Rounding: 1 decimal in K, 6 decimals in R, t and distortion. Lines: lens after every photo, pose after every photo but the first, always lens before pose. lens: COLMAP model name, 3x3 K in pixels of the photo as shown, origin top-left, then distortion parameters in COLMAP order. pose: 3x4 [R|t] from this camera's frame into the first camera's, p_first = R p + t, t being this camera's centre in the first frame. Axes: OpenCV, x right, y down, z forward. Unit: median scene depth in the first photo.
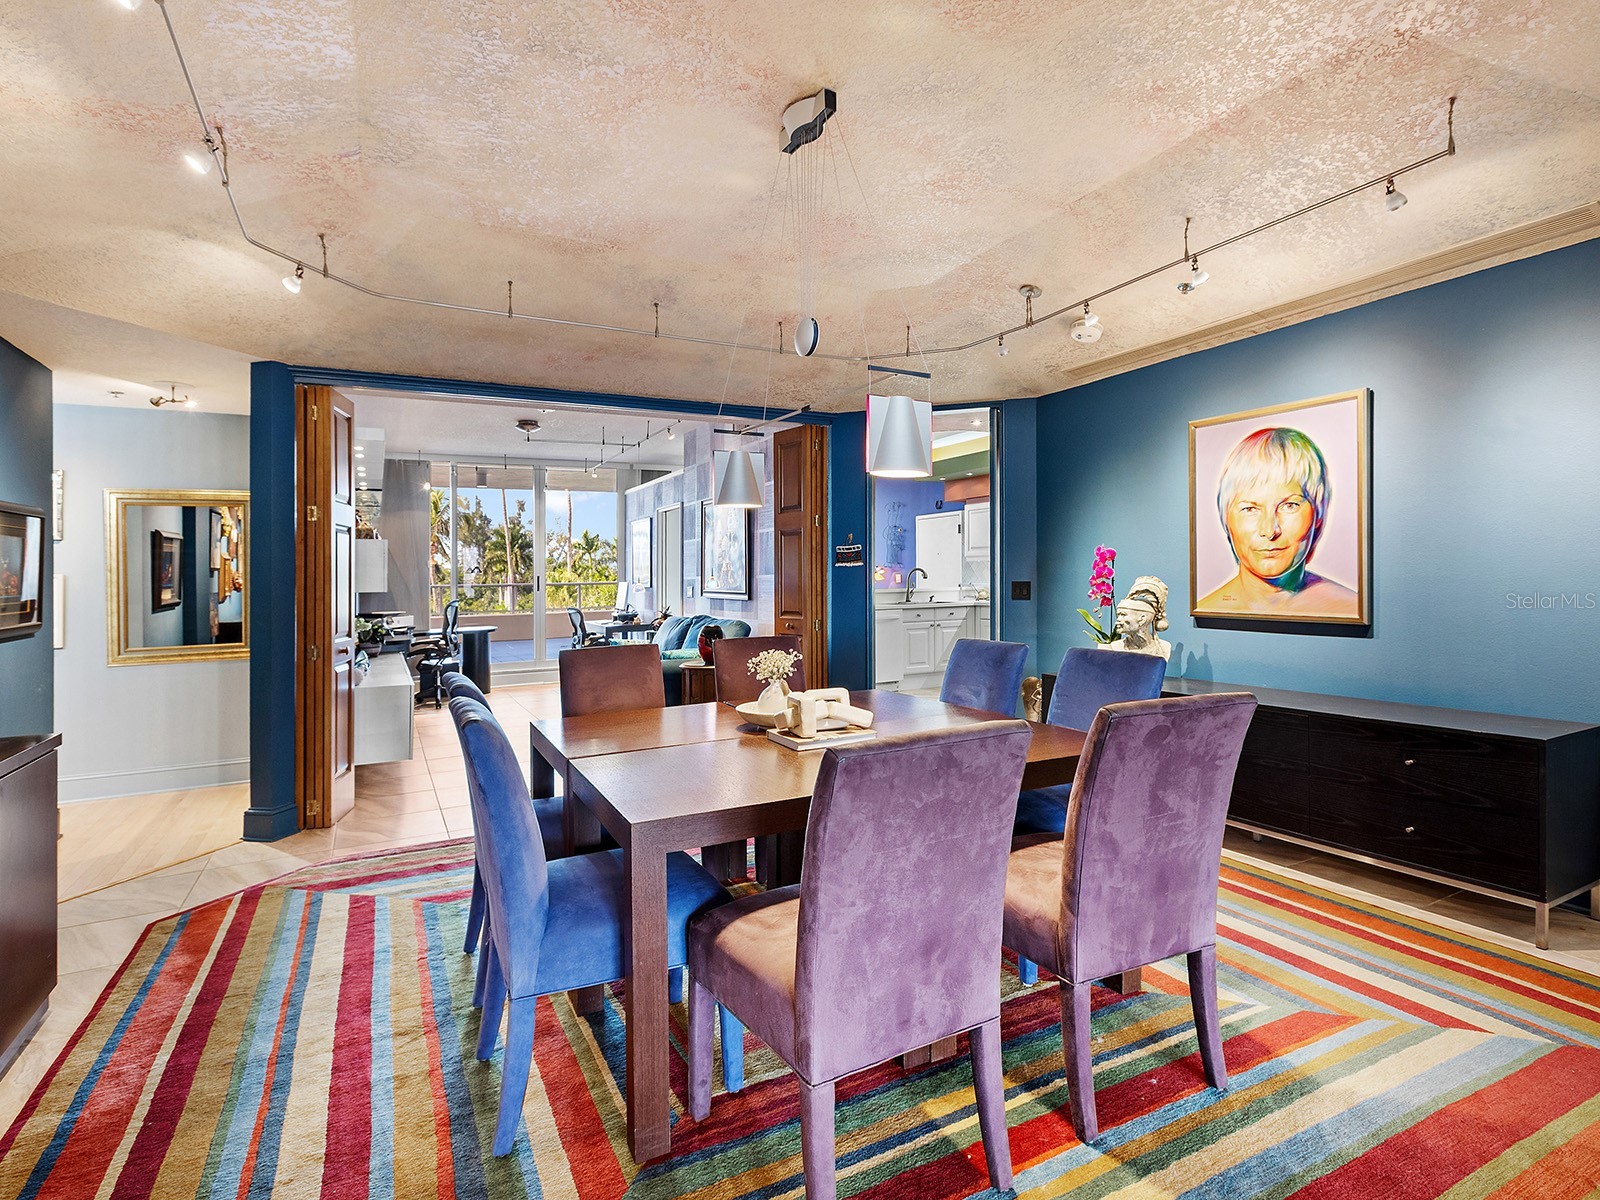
lens RADIAL K [[799.6, 0, 815.1], [0, 799.6, 593.4], [0, 0, 1]] dist [-0.001694, 0.000033]
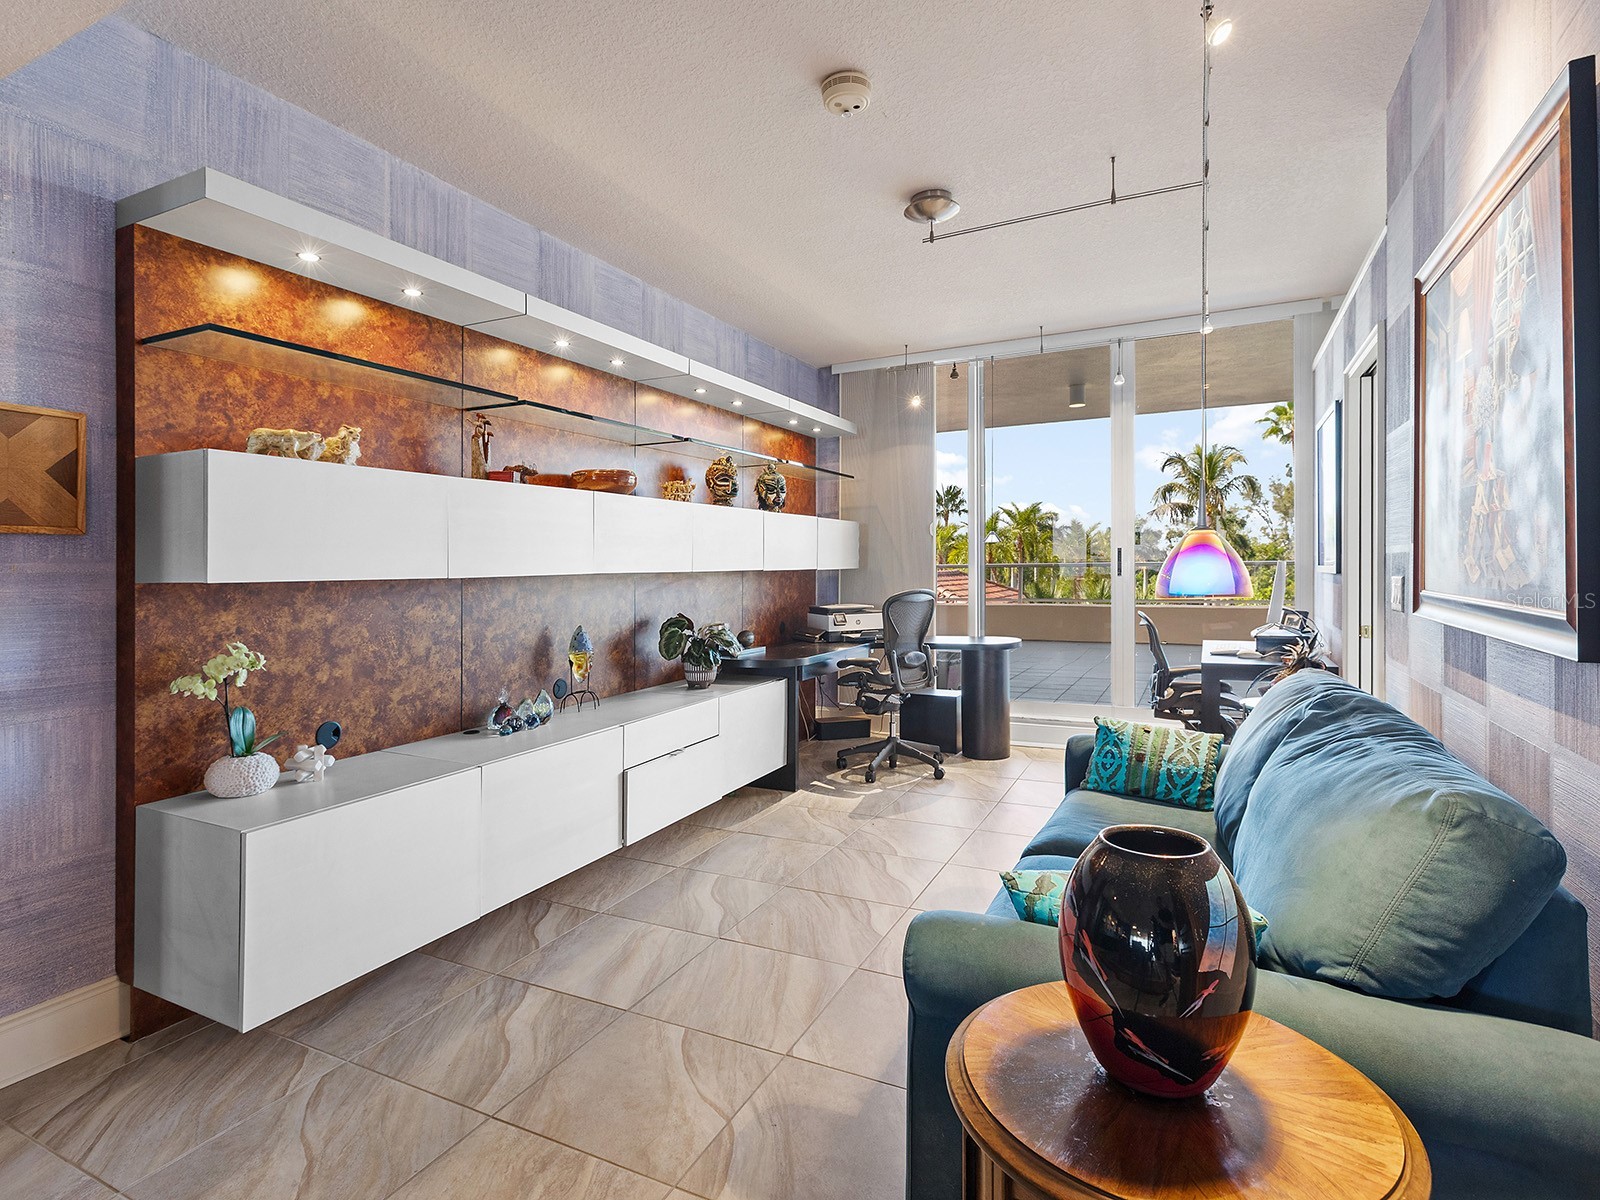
lens RADIAL K [[820.5, 0, 800.4], [0, 820.5, 569.6], [0, 0, 1]] dist [0.001777, 0.000386]
pose [[0.576802, 0.013898, -0.816766, -0.024358], [-0.014961, 0.999867, 0.006447, -0.008586], [0.816747, 0.008501, 0.576933, 0.558909]]
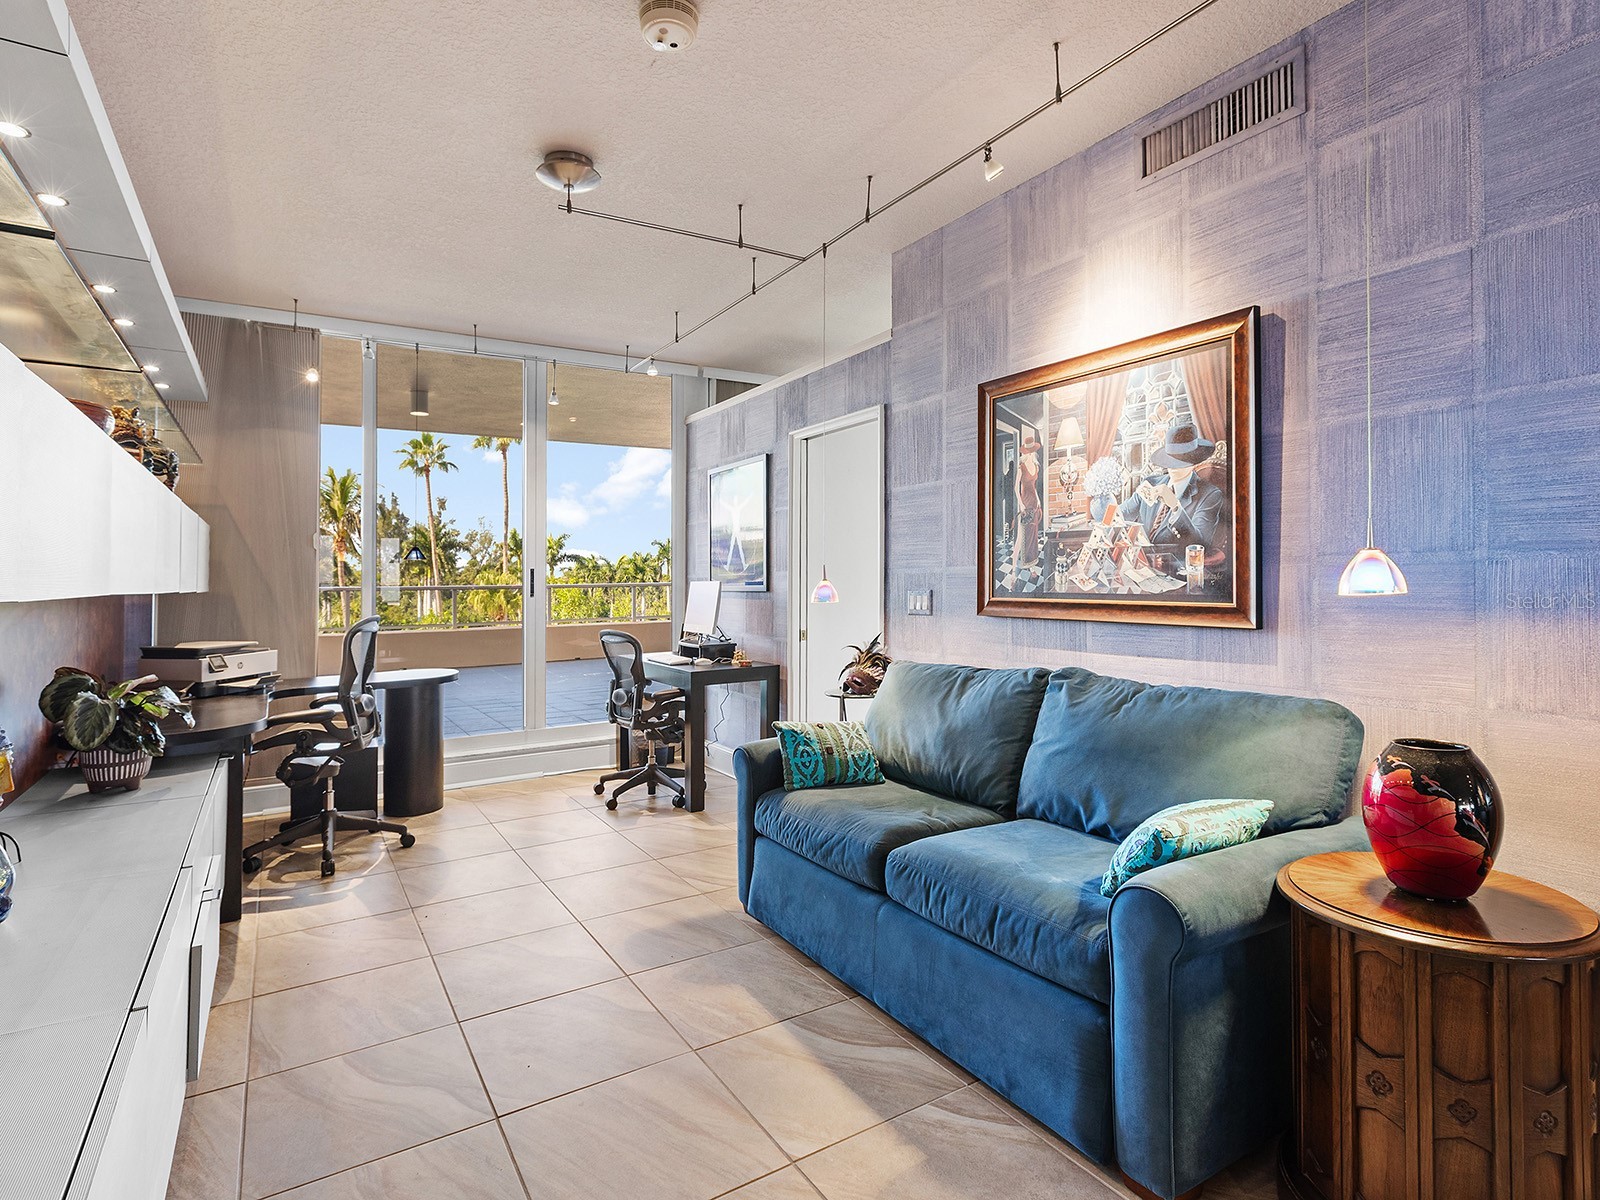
lens RADIAL K [[815.1, 0, 784.2], [0, 815.1, 588.7], [0, 0, 1]] dist [-0.002052, 0.000326]
pose [[0.998778, 0.005283, 0.049134, -0.225379], [-0.004654, 0.999906, -0.012917, -0.002958], [-0.049198, 0.012672, 0.998709, 0.497398]]
